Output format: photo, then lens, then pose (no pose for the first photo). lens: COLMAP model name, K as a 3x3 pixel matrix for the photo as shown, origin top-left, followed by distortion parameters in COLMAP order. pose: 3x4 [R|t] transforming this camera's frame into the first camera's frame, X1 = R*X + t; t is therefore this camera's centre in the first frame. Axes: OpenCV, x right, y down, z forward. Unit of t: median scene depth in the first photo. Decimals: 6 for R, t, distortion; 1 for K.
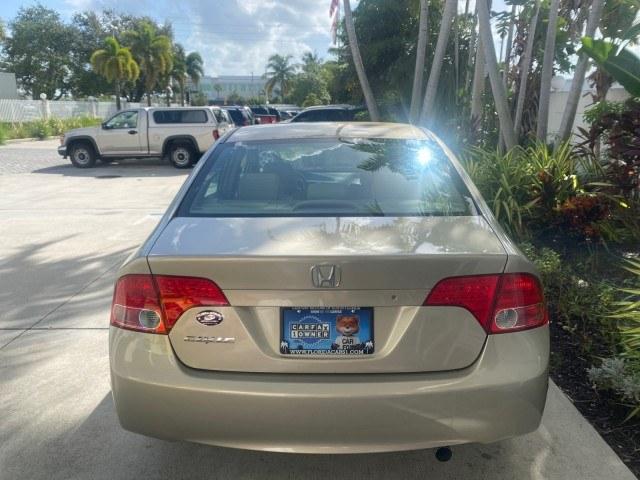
lens RADIAL K [[494.6, 0, 321.8], [0, 494.6, 237.0], [0, 0, 1]] dist [0.028923, -0.031798]
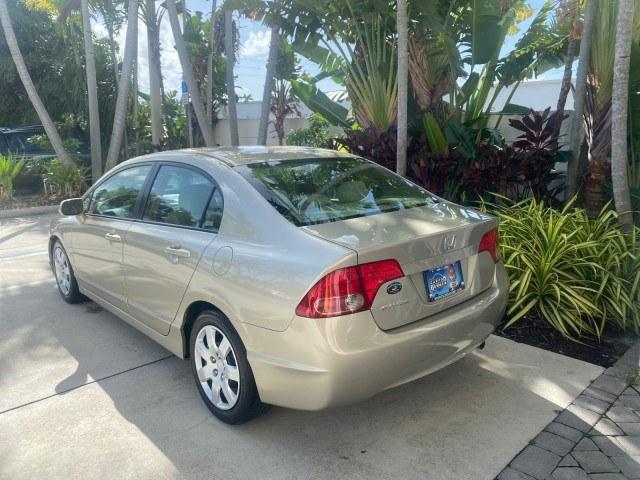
lens RADIAL K [[494.6, 0, 320.7], [0, 494.6, 238.7], [0, 0, 1]] dist [0.028923, -0.031798]
pose [[0.723493, -0.141087, 0.675760, -0.261858], [0.169717, 0.985201, 0.023989, -0.007601], [-0.669144, 0.097332, 0.736731, 0.026417]]
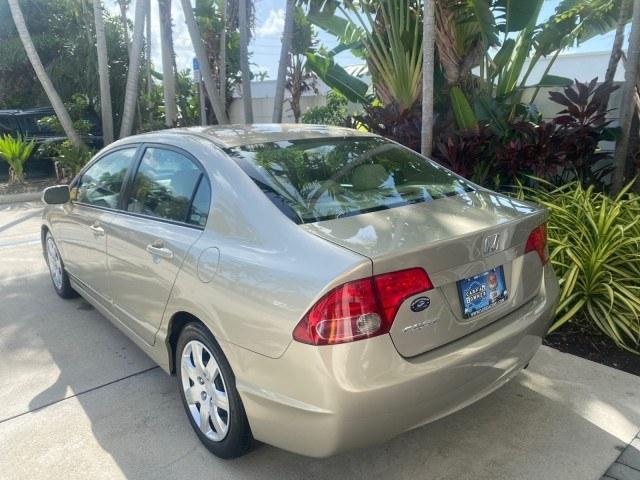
lens RADIAL K [[494.6, 0, 317.3], [0, 494.6, 239.0], [0, 0, 1]] dist [0.028923, -0.031798]
pose [[0.755893, -0.165792, 0.633355, -0.215241], [0.170630, 0.983860, 0.053900, -0.014147], [-0.632069, 0.067327, 0.771982, 0.065086]]
